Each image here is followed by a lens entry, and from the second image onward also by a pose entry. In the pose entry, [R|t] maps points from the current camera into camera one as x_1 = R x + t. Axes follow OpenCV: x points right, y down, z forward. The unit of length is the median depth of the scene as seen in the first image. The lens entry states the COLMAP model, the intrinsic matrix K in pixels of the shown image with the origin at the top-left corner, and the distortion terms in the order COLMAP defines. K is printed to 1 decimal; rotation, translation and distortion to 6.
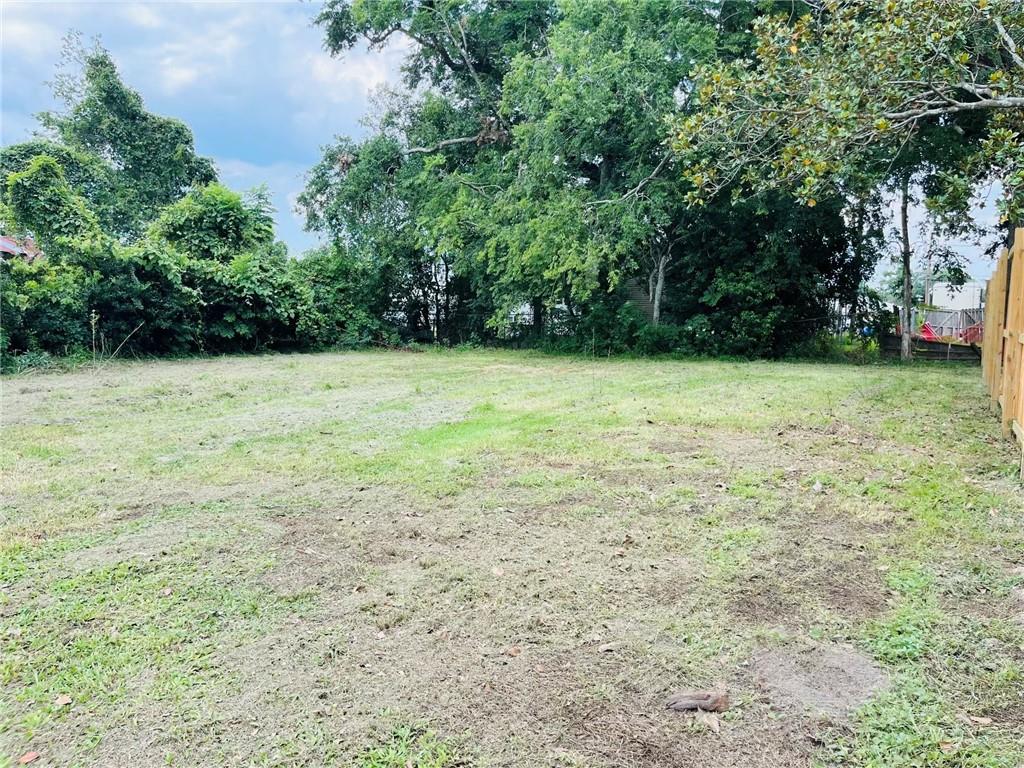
lens RADIAL K [[781.5, 0, 512.0], [0, 781.5, 384.0], [0, 0, 1]] dist [0.079821, -0.120359]
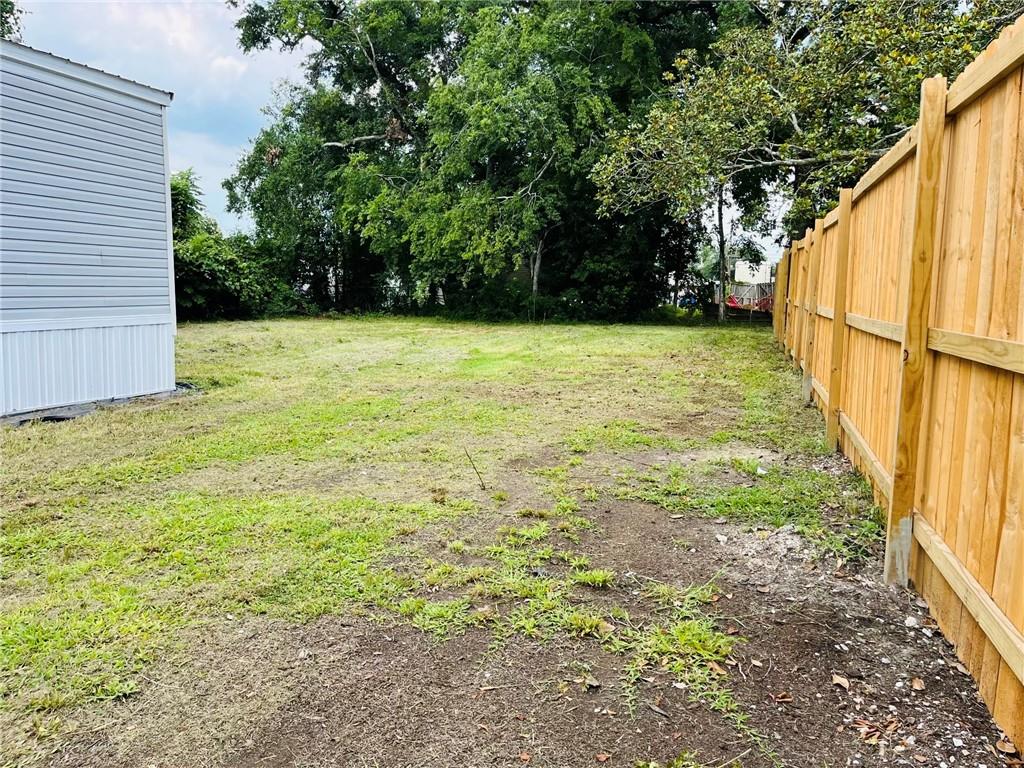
lens RADIAL K [[781.5, 0, 512.0], [0, 781.5, 384.0], [0, 0, 1]] dist [0.079821, -0.120359]
pose [[0.976223, -0.024883, 0.215335, -0.135993], [0.017173, 0.999145, 0.037603, 0.017681], [-0.216086, -0.033011, 0.975816, -0.223443]]
